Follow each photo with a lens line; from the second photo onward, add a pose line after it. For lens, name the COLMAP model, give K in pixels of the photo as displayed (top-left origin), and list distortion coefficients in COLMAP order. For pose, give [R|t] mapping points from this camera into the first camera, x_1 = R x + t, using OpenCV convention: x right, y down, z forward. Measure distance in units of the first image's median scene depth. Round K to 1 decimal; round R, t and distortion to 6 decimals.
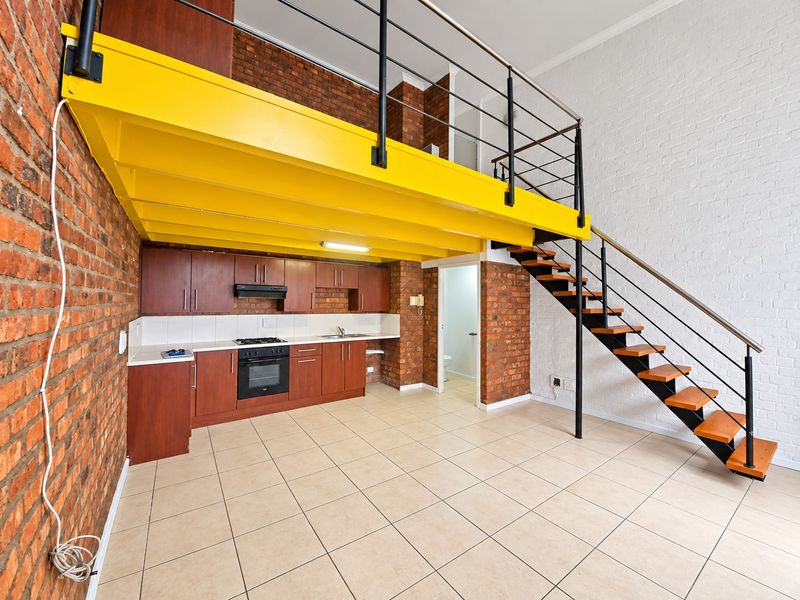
lens RADIAL K [[328.6, 0, 402.2], [0, 328.6, 294.5], [0, 0, 1]] dist [-0.002779, -0.001448]
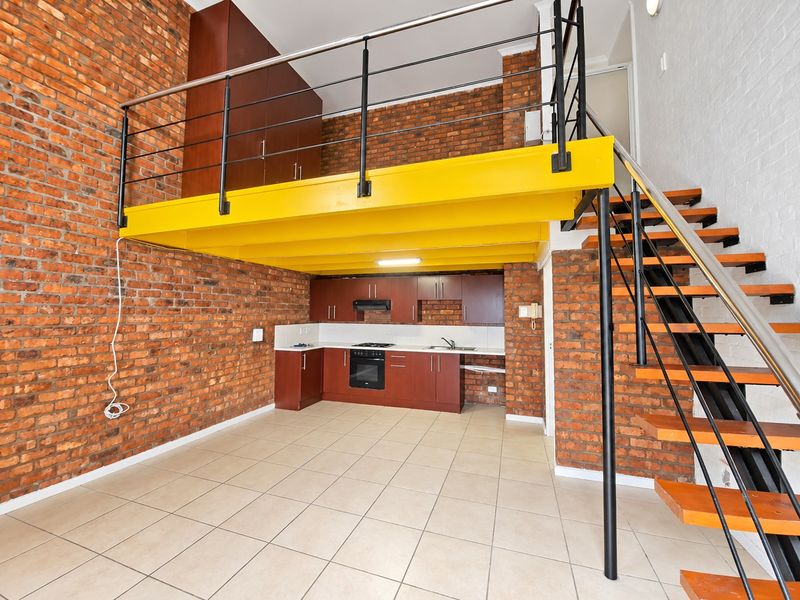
lens RADIAL K [[328.6, 0, 398.7], [0, 328.6, 297.3], [0, 0, 1]] dist [-0.002779, -0.001448]
pose [[0.566564, -0.047985, -0.822619, 0.641950], [0.021193, 0.998821, -0.043667, 0.015572], [0.823745, 0.007306, 0.566913, 0.357926]]
